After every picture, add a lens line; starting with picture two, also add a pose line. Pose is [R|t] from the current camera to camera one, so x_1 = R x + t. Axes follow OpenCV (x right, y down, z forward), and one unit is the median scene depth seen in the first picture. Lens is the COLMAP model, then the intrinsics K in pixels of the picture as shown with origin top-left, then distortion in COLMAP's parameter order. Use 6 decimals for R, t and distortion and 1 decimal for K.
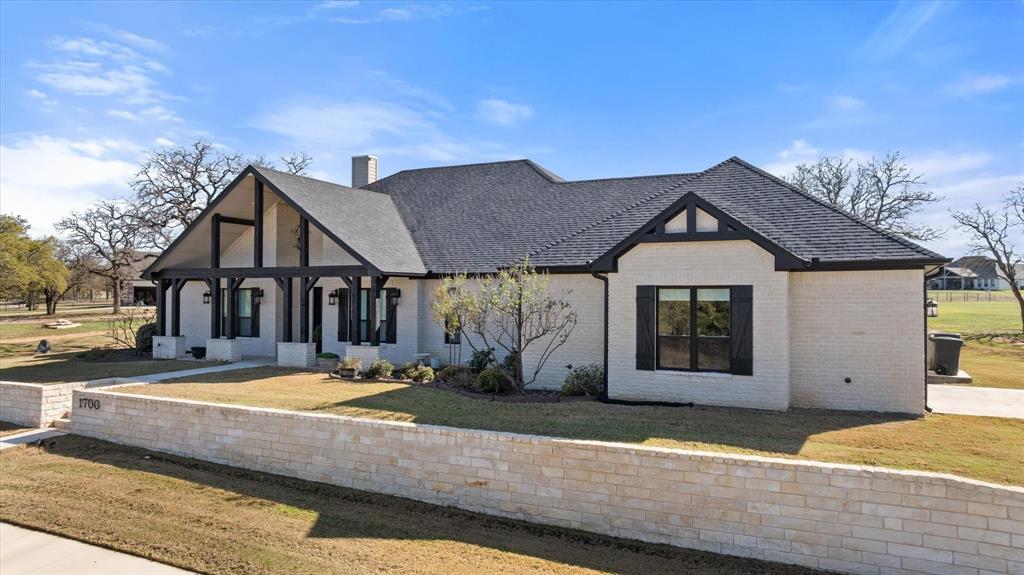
lens RADIAL K [[677.7, 0, 512.7], [0, 677.7, 288.6], [0, 0, 1]] dist [-0.014330, -0.002377]
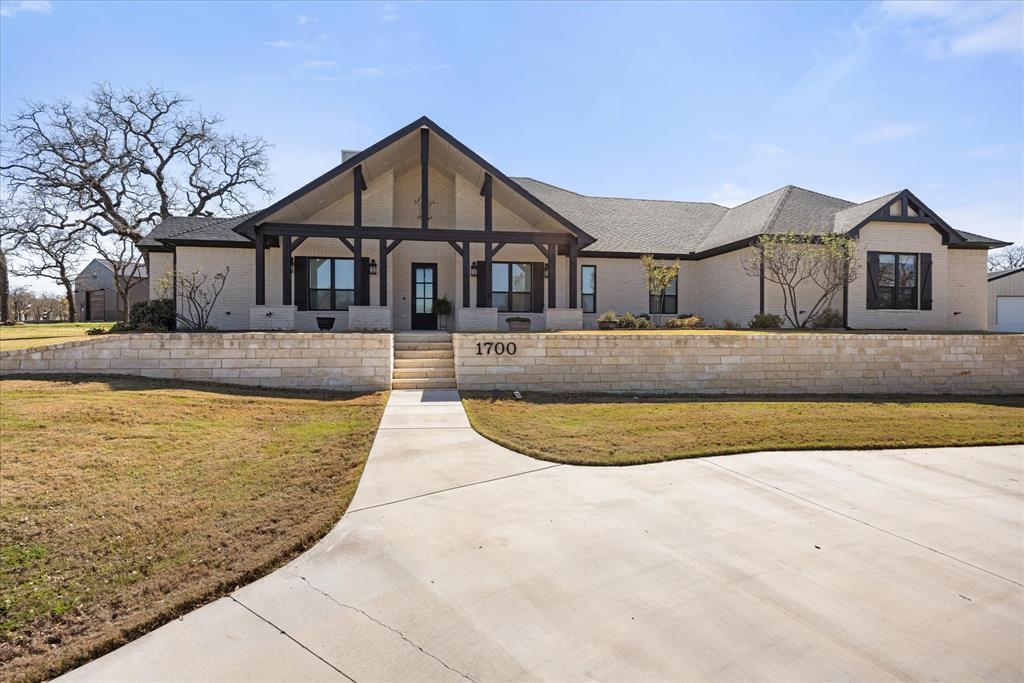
lens RADIAL K [[494.9, 0, 512.0], [0, 494.9, 340.1], [0, 0, 1]] dist [-0.013744, 0.000217]
pose [[0.823892, -0.010866, 0.566643, -1.108884], [-0.004027, 0.999679, 0.025025, 0.173456], [-0.566733, -0.022899, 0.823584, 0.609671]]
